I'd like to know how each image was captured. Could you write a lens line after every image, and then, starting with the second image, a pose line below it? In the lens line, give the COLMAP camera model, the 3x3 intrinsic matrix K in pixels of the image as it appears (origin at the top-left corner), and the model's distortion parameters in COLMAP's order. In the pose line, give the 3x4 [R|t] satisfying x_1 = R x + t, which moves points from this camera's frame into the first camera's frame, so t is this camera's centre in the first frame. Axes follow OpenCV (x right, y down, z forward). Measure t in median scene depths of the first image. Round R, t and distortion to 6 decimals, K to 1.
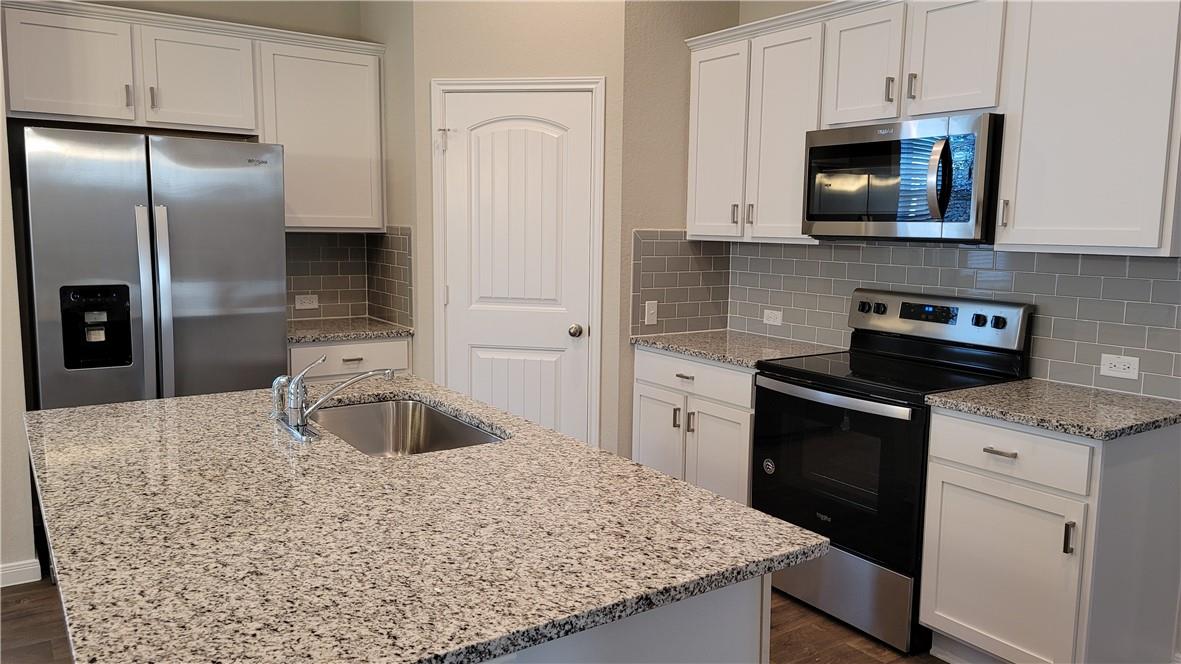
lens RADIAL K [[875.7, 0, 595.8], [0, 875.7, 330.4], [0, 0, 1]] dist [0.045617, -0.015466]
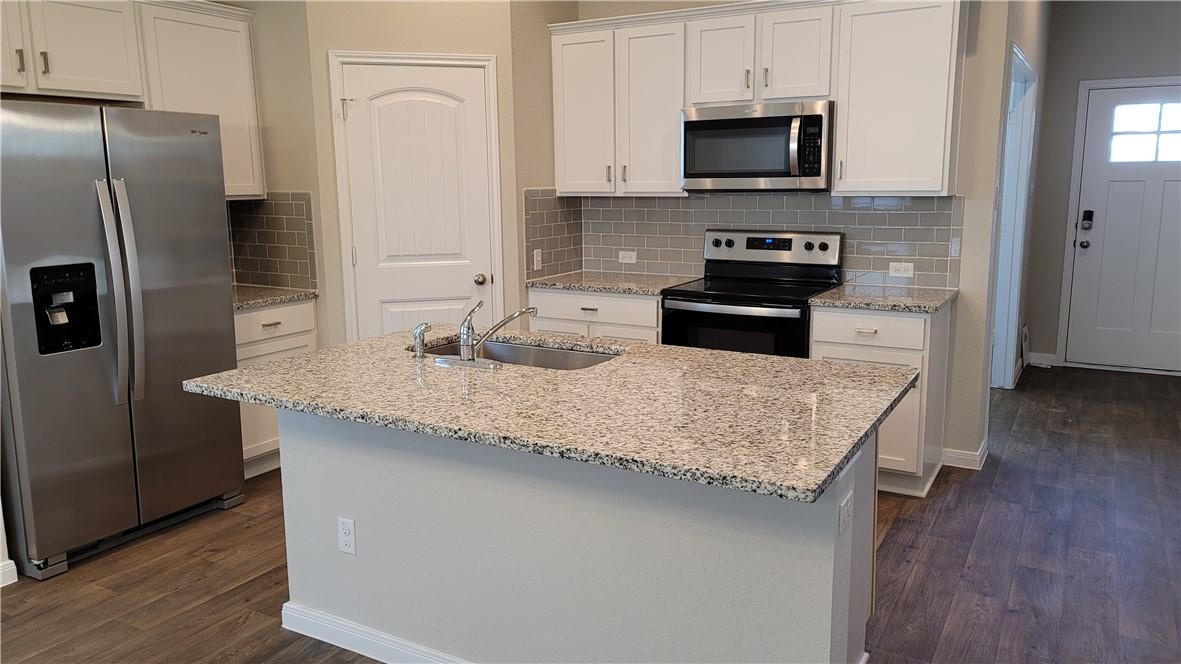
lens RADIAL K [[875.7, 0, 601.9], [0, 875.7, 325.0], [0, 0, 1]] dist [0.045617, -0.015466]
pose [[0.897534, -0.098381, 0.429831, -0.410147], [0.078220, 0.994856, 0.064372, -0.002212], [-0.433953, -0.024155, 0.900612, -0.105538]]
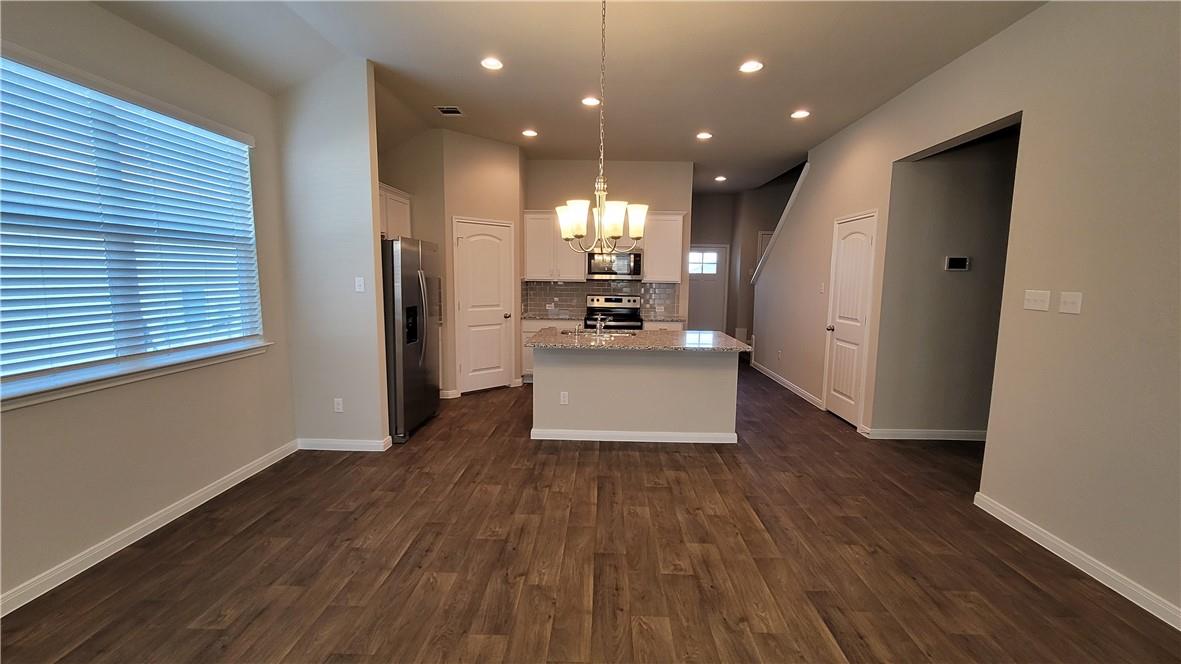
lens RADIAL K [[486.5, 0, 598.6], [0, 486.5, 332.5], [0, 0, 1]] dist [-0.001654, -0.000072]
pose [[0.580844, -0.102364, 0.807553, -1.146711], [0.097477, 0.993670, 0.055844, -0.005210], [-0.808157, 0.046281, 0.587146, -0.093443]]
